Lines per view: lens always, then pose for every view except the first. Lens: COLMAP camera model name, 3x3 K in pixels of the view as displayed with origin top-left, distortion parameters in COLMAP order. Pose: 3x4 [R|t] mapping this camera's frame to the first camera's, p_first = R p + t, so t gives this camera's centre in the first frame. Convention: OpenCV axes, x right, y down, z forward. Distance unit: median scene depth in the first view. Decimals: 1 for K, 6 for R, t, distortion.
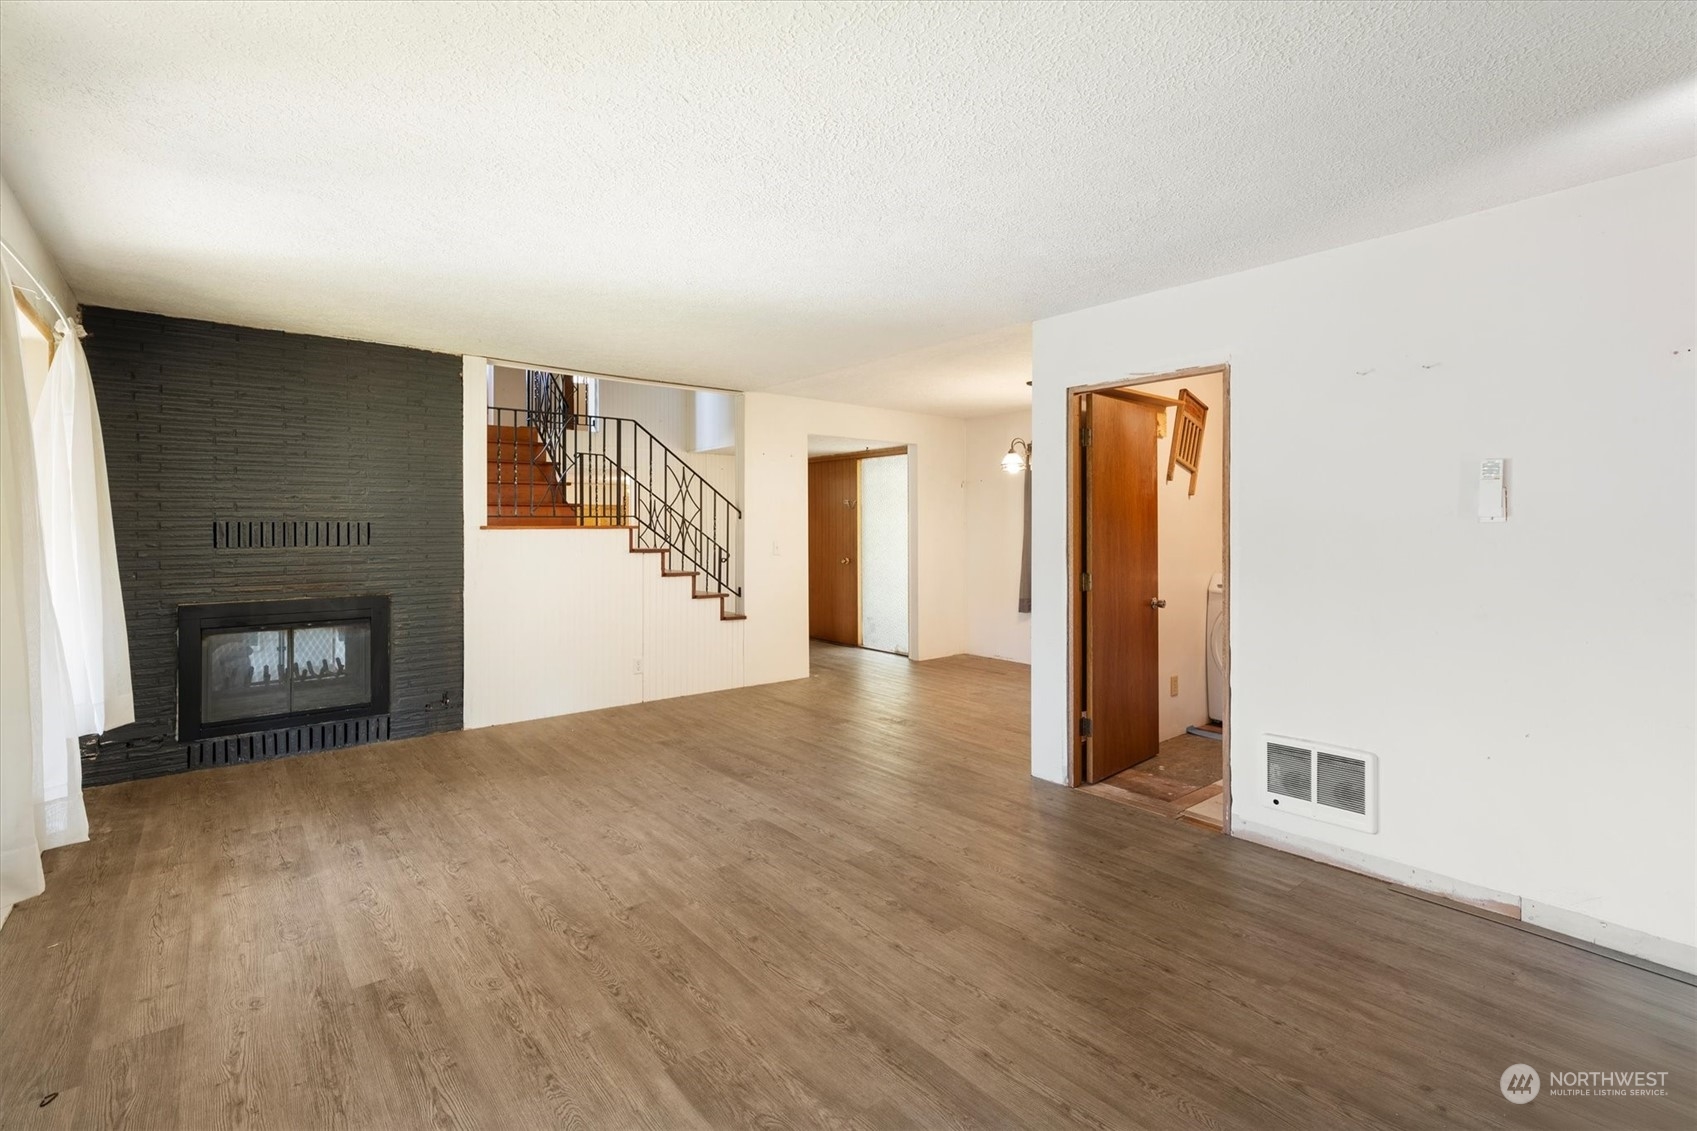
lens RADIAL K [[752.9, 0, 852.7], [0, 752.9, 566.0], [0, 0, 1]] dist [-0.001529, -0.000325]
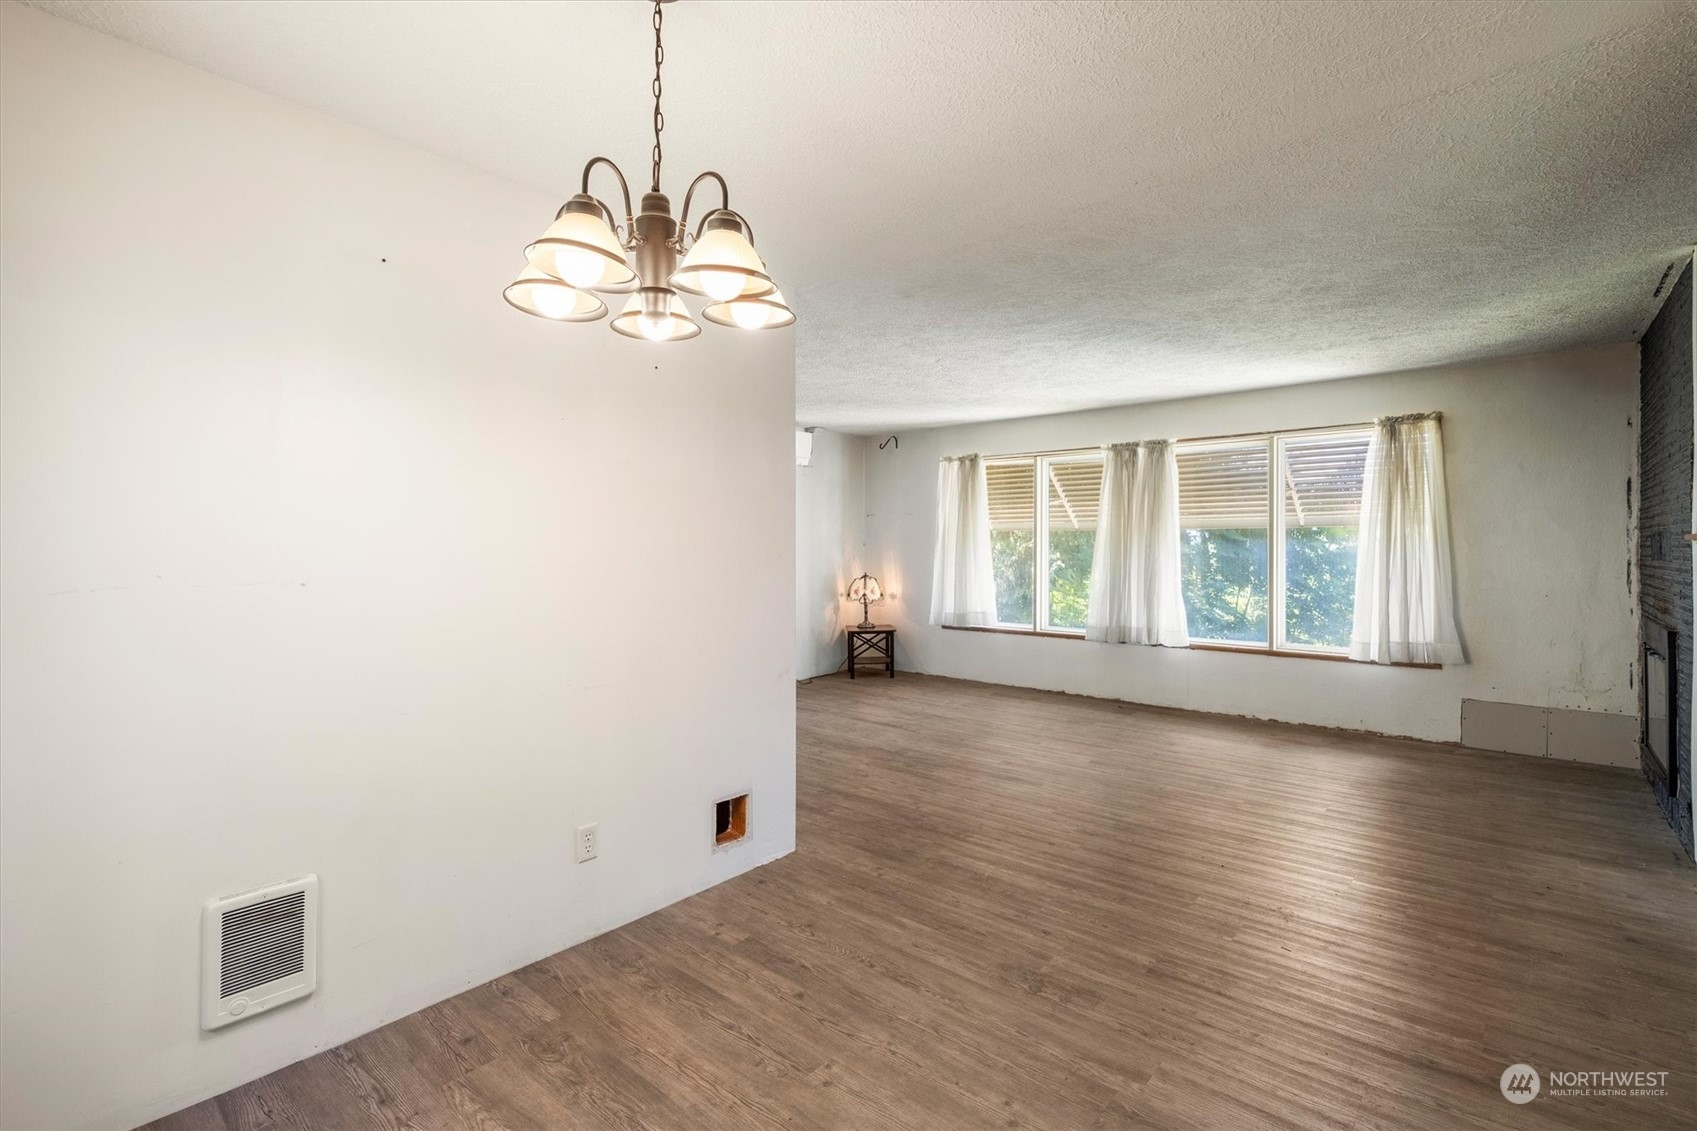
lens RADIAL K [[752.9, 0, 852.7], [0, 752.9, 566.0], [0, 0, 1]] dist [-0.001529, -0.000325]
pose [[-0.986173, 0.011172, -0.165340, 0.411125], [-0.001843, 0.996924, 0.078354, -0.120843], [0.165707, 0.077575, -0.983119, 2.386562]]
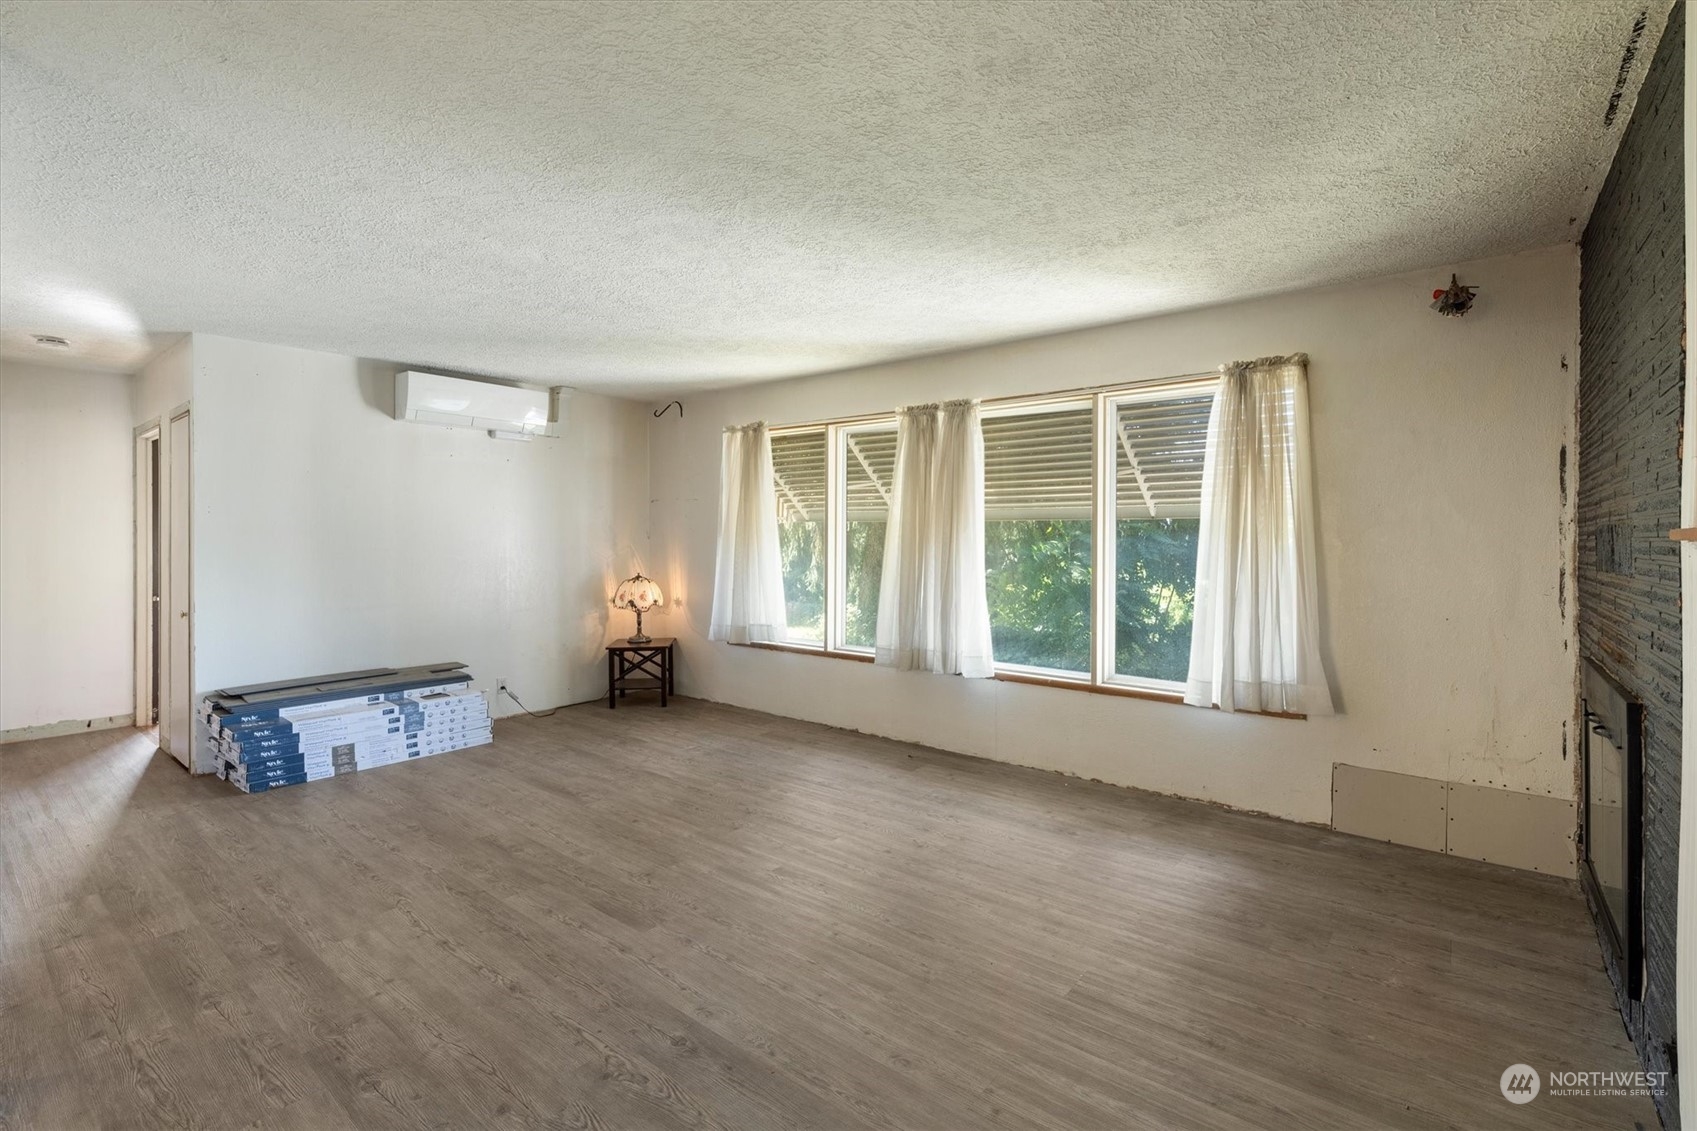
lens RADIAL K [[747.0, 0, 856.1], [0, 747.0, 558.0], [0, 0, 1]] dist [-0.001107, -0.000016]
pose [[-0.978125, 0.005696, -0.207938, -0.201000], [-0.010683, 0.996930, 0.077562, -0.100512], [0.207741, 0.078087, -0.975062, 1.966281]]
